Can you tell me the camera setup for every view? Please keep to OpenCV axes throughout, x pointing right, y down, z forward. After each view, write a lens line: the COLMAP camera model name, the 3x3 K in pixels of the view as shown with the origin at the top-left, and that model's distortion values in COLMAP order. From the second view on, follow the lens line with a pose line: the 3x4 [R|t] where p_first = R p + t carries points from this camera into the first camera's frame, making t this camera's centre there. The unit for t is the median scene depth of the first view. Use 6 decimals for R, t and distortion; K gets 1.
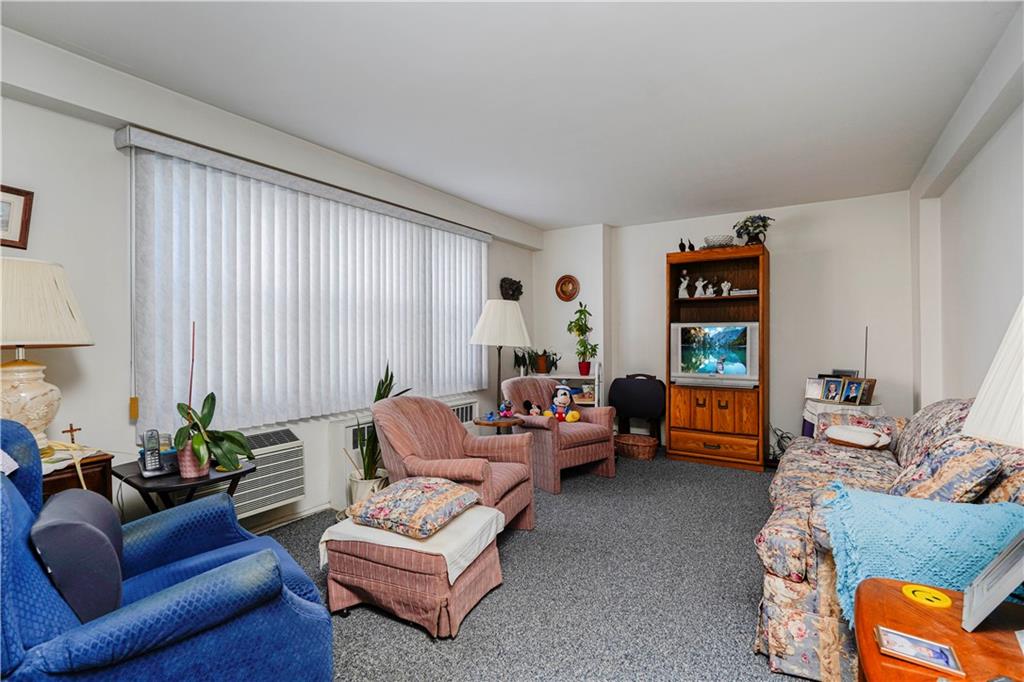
lens RADIAL K [[469.3, 0, 509.1], [0, 469.3, 339.1], [0, 0, 1]] dist [-0.028663, -0.000125]
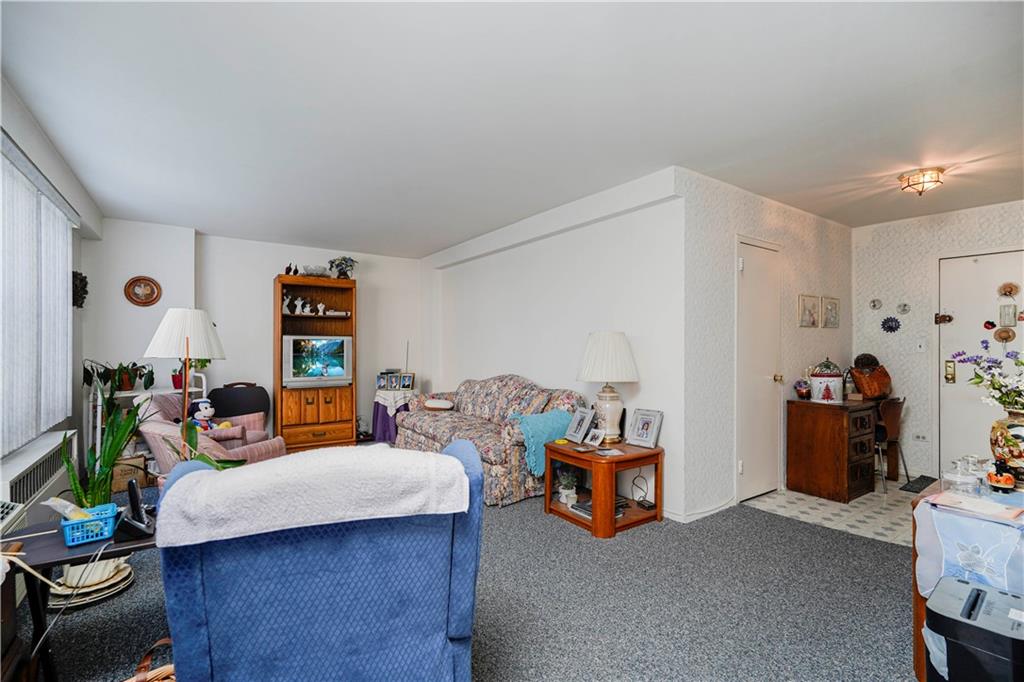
lens RADIAL K [[469.3, 0, 509.0], [0, 469.3, 342.0], [0, 0, 1]] dist [-0.028663, -0.000125]
pose [[0.370002, 0.005519, 0.929015, -0.531025], [0.002157, 0.999975, -0.006800, -0.009178], [-0.929028, 0.004519, 0.369981, 0.062775]]
